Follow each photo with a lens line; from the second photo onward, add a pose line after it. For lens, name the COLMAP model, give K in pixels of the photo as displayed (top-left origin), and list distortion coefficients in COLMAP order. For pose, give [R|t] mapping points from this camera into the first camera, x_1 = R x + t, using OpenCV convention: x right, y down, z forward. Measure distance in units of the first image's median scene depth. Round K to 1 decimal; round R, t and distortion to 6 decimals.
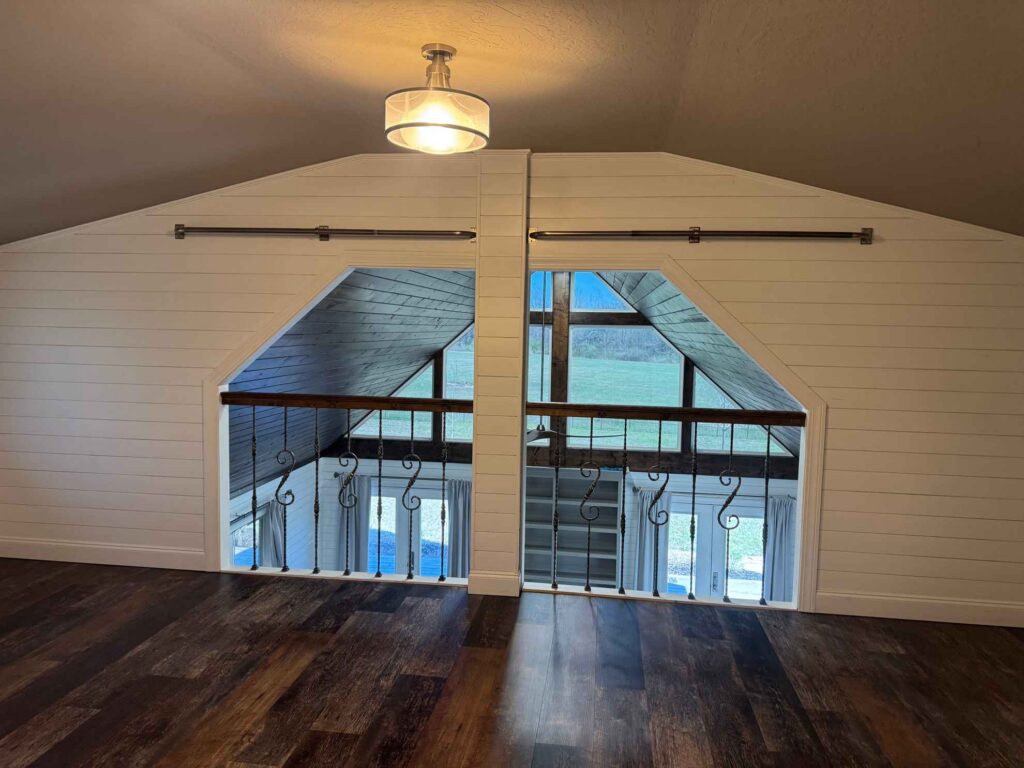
lens RADIAL K [[720.3, 0, 510.6], [0, 720.3, 398.0], [0, 0, 1]] dist [0.072944, -0.001274]
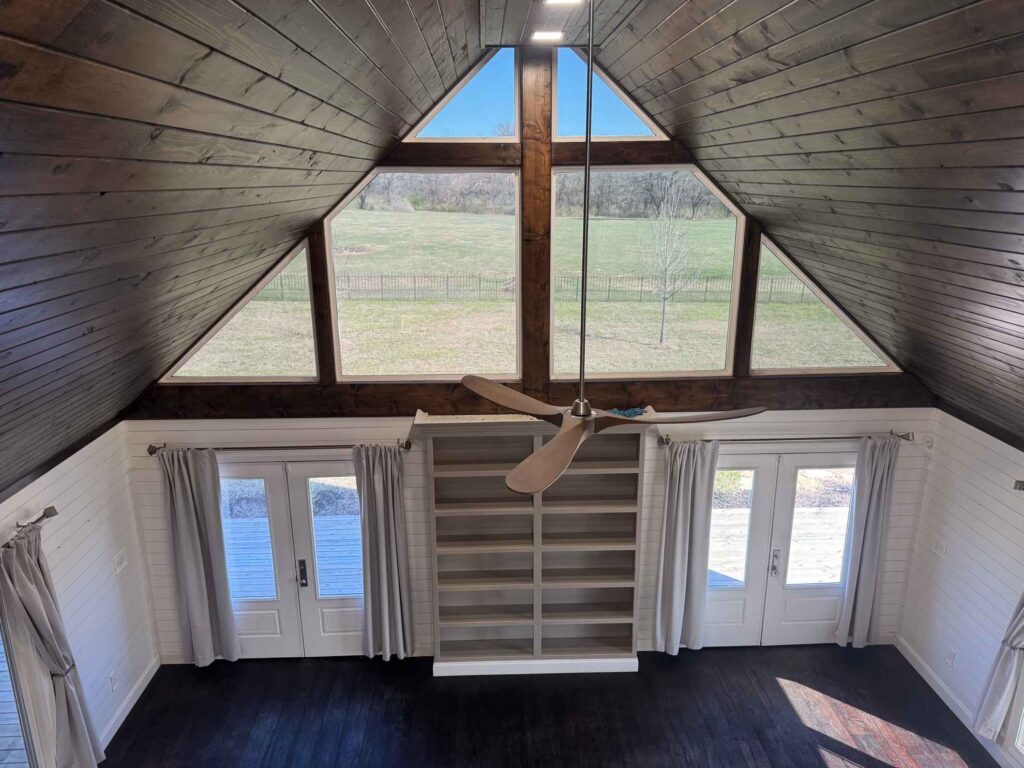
lens RADIAL K [[720.3, 0, 510.6], [0, 720.3, 398.0], [0, 0, 1]] dist [0.072944, -0.001274]
pose [[0.985707, -0.074316, 0.151194, -0.047663], [0.043700, 0.979519, 0.196554, -0.037580], [-0.162705, -0.187137, 0.968766, 0.423883]]
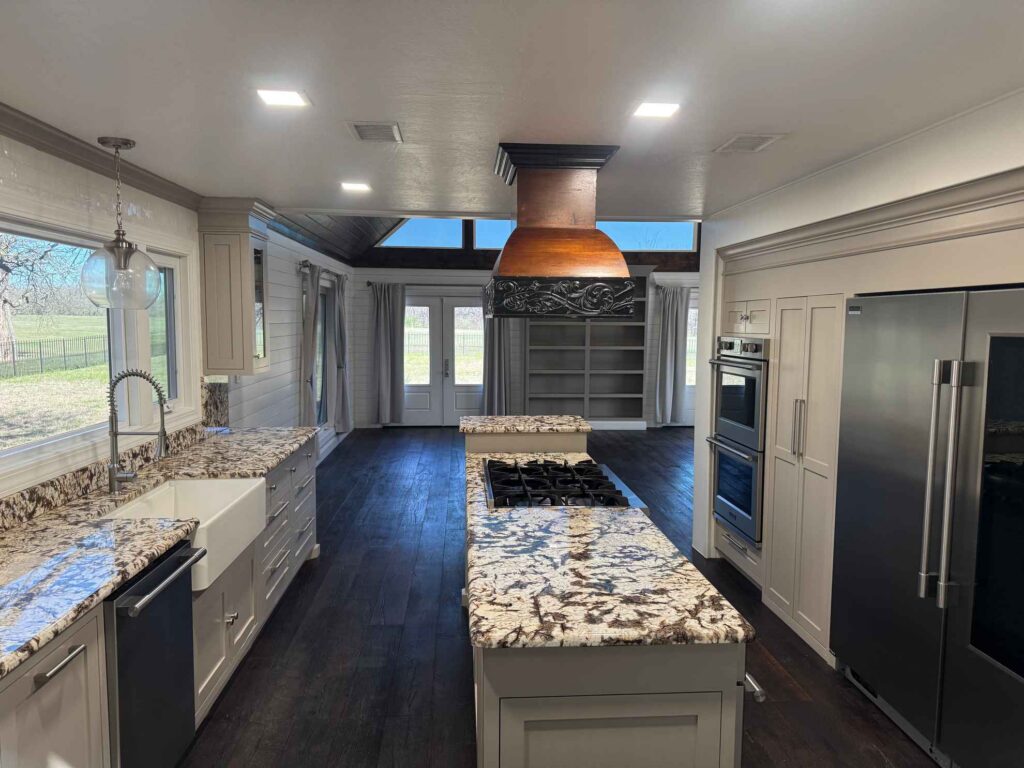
lens RADIAL K [[720.3, 0, 510.6], [0, 720.3, 398.0], [0, 0, 1]] dist [0.072944, -0.001274]
pose [[0.980818, -0.031810, 0.192310, -0.260315], [0.029980, 0.999473, 0.012417, 0.273038], [-0.192604, -0.006413, 0.981256, -0.028749]]
